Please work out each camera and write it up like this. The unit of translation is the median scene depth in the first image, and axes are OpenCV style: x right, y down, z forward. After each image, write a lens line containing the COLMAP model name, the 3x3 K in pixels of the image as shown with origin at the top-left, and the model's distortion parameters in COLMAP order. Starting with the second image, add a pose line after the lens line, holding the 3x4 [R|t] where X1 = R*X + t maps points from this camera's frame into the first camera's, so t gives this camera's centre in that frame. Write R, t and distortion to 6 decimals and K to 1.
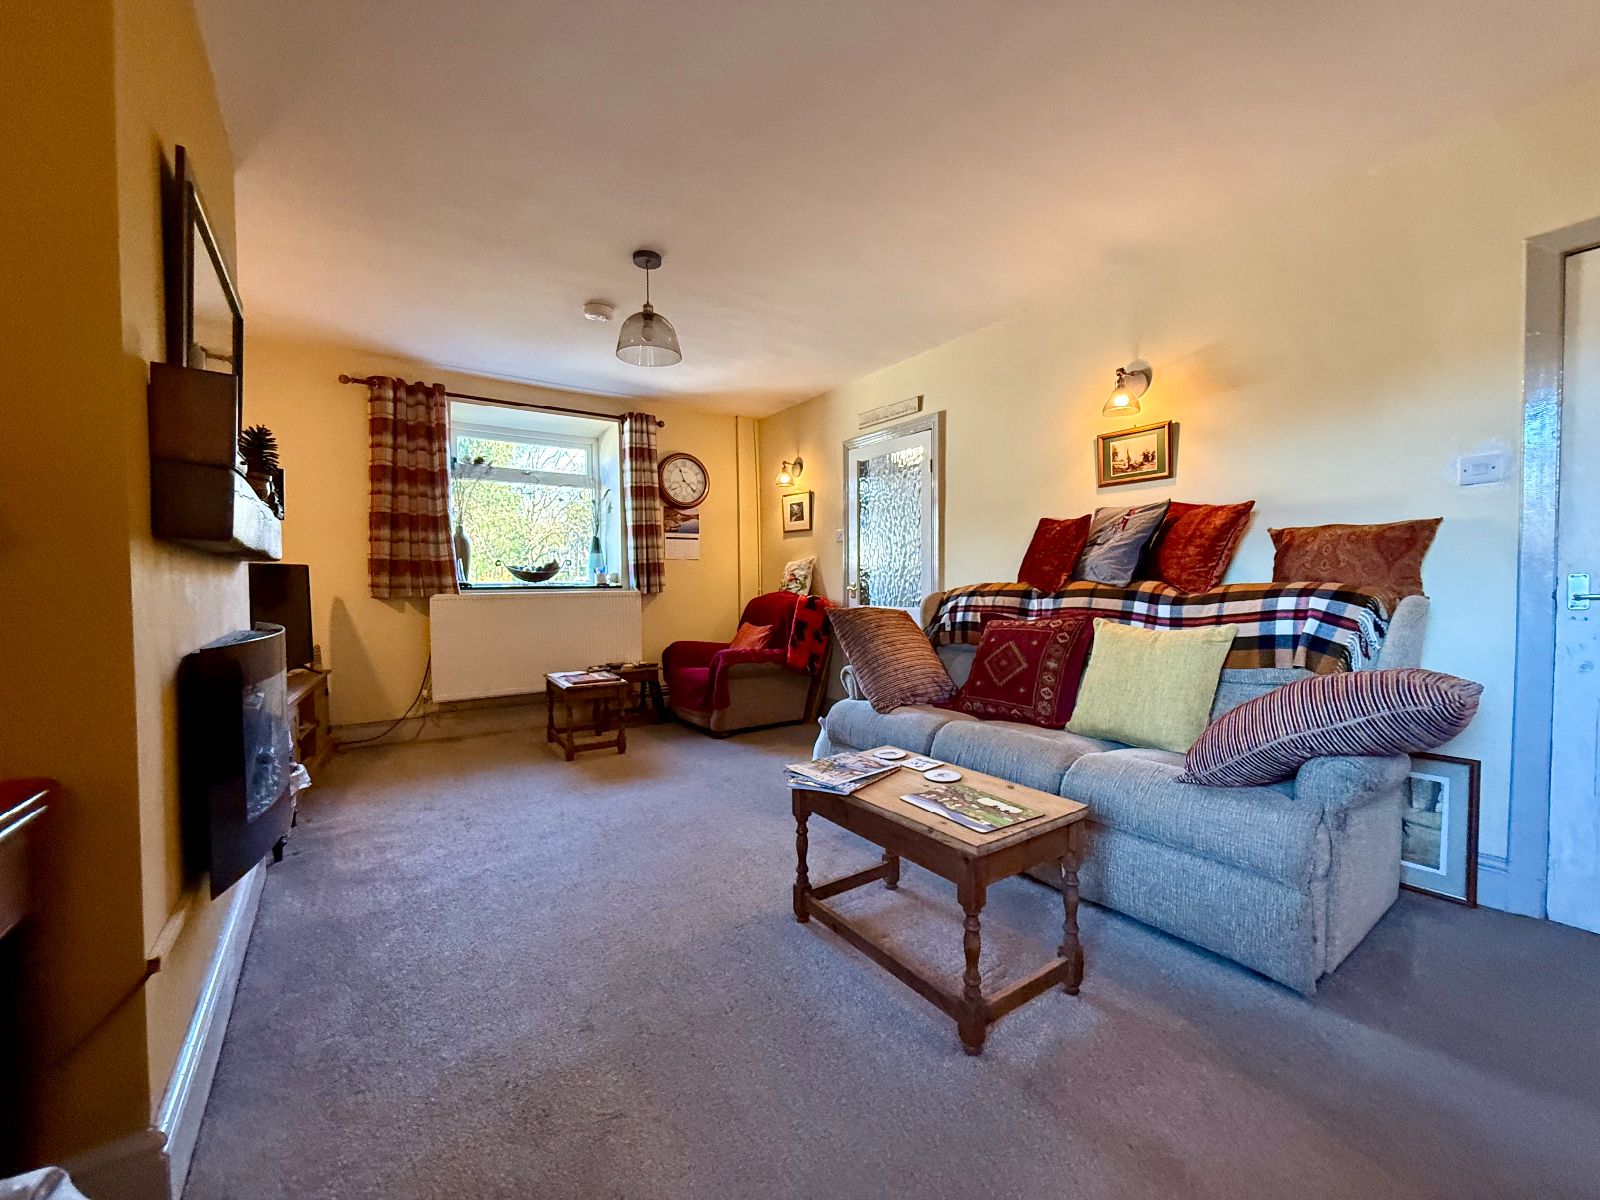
lens RADIAL K [[635.9, 0, 802.4], [0, 635.9, 592.8], [0, 0, 1]] dist [0.002486, -0.000786]
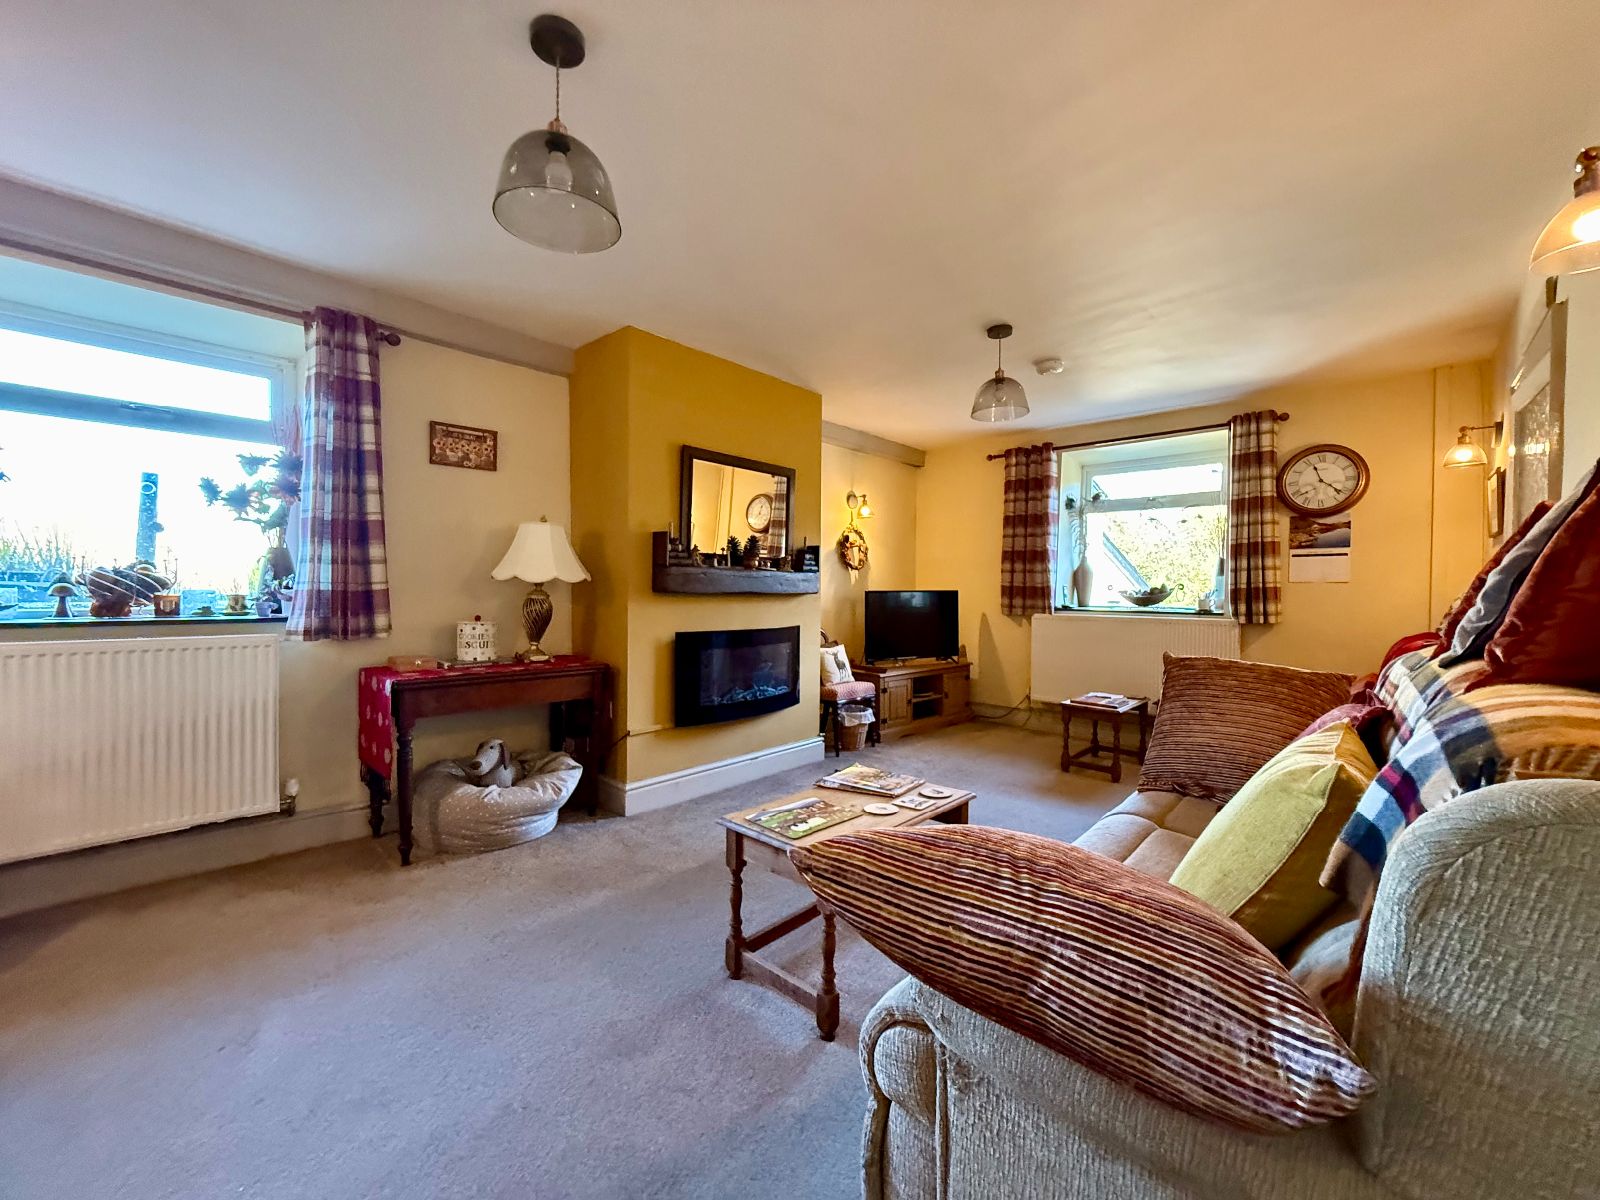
lens RADIAL K [[635.9, 0, 803.4], [0, 635.9, 598.6], [0, 0, 1]] dist [0.002486, -0.000786]
pose [[0.239621, 0.021435, -0.970630, 0.501669], [-0.028928, 0.999470, 0.014930, -0.031763], [0.970435, 0.024500, 0.240114, 0.250533]]
